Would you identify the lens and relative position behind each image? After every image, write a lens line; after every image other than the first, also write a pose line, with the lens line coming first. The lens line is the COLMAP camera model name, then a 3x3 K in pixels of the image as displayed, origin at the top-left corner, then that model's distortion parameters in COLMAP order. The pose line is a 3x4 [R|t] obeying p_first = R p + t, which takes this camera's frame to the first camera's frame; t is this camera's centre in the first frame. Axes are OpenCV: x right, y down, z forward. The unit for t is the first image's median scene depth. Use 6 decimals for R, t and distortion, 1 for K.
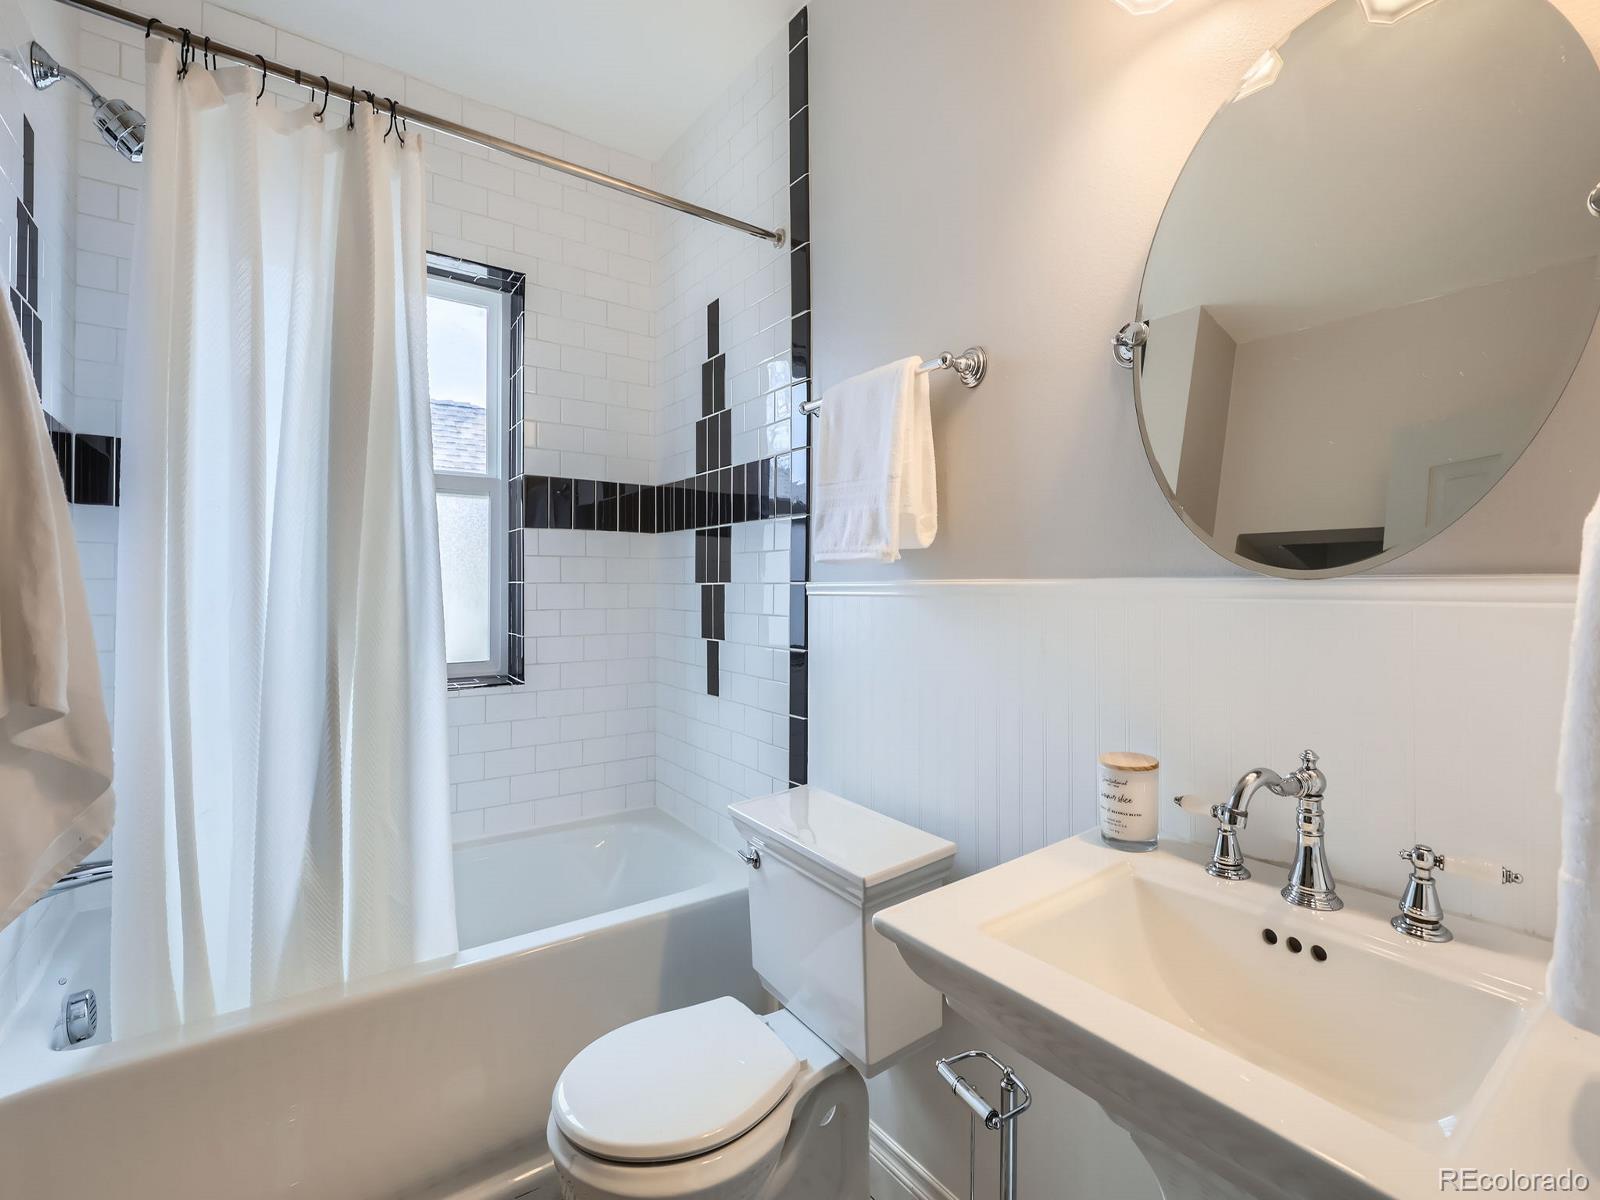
lens RADIAL K [[736.2, 0, 797.3], [0, 736.2, 589.3], [0, 0, 1]] dist [0.004564, -0.003402]
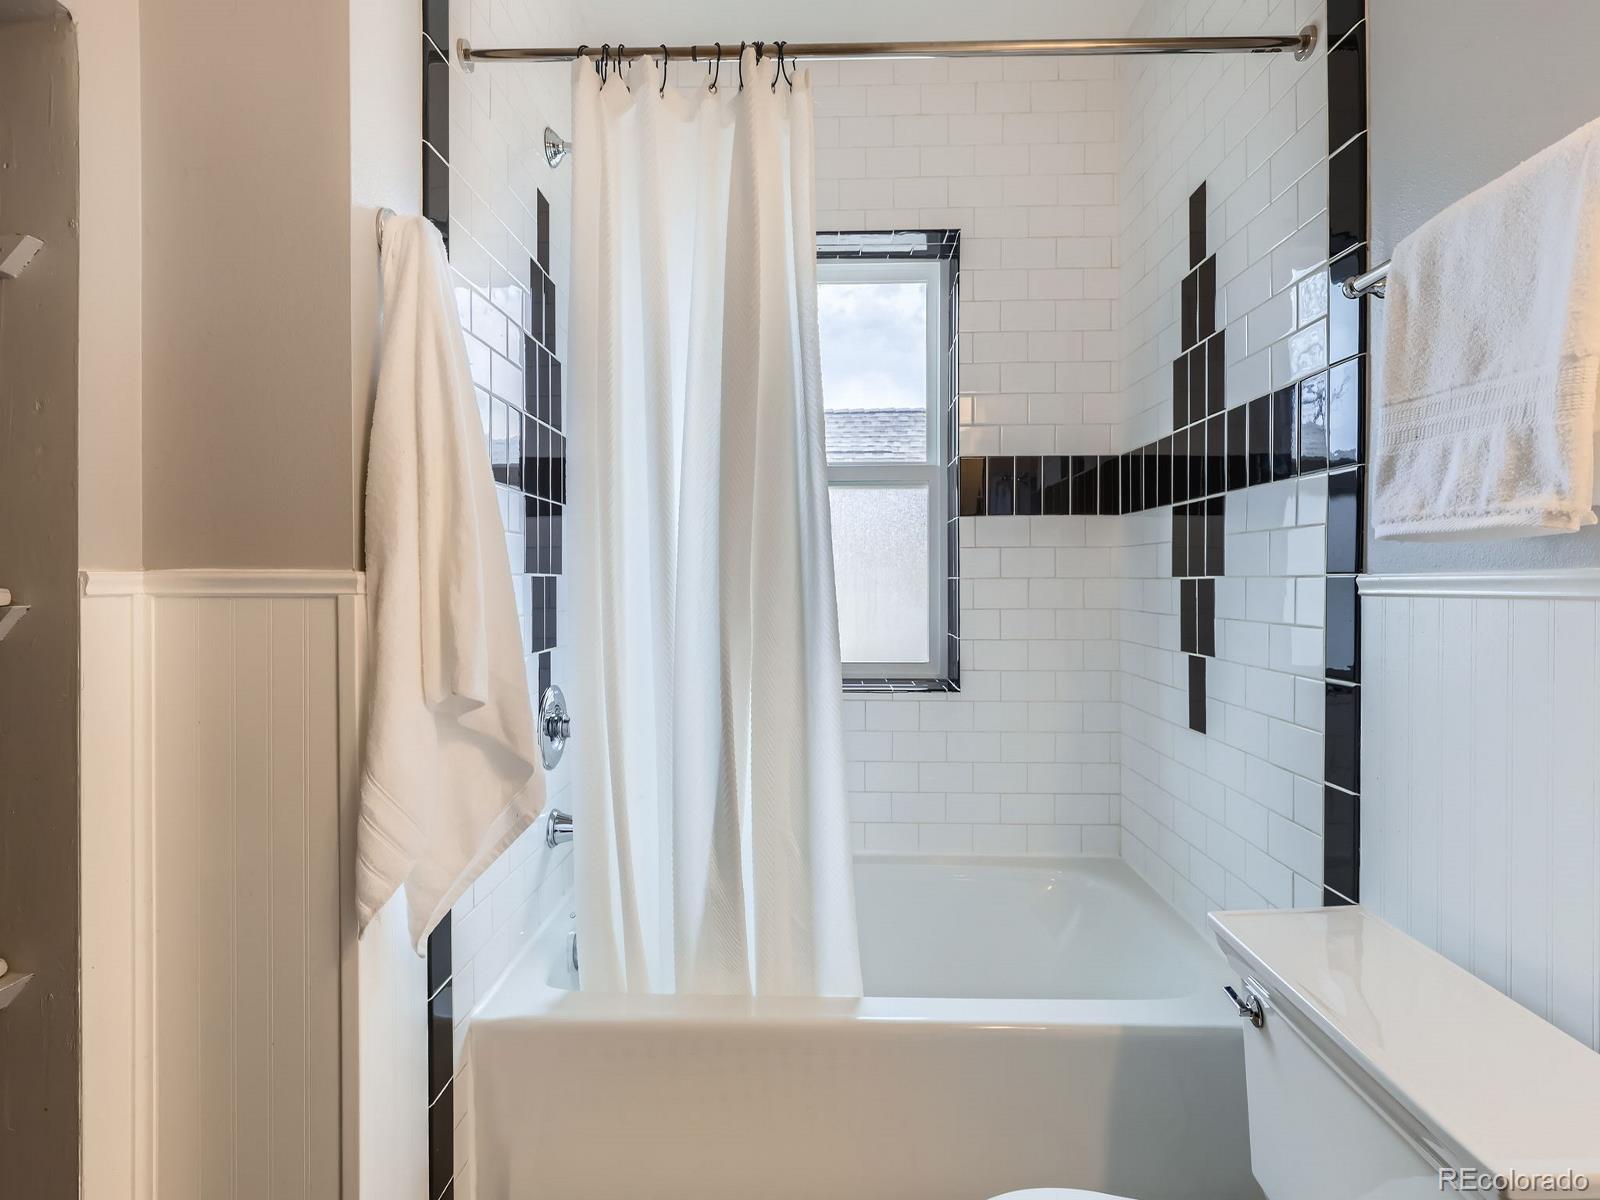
lens RADIAL K [[736.2, 0, 800.6], [0, 736.2, 587.3], [0, 0, 1]] dist [0.004564, -0.003402]
pose [[0.803019, 0.001107, -0.595952, 0.005407], [0.000395, 0.999997, 0.002390, -0.000454], [0.595953, -0.002155, 0.803016, 0.217623]]
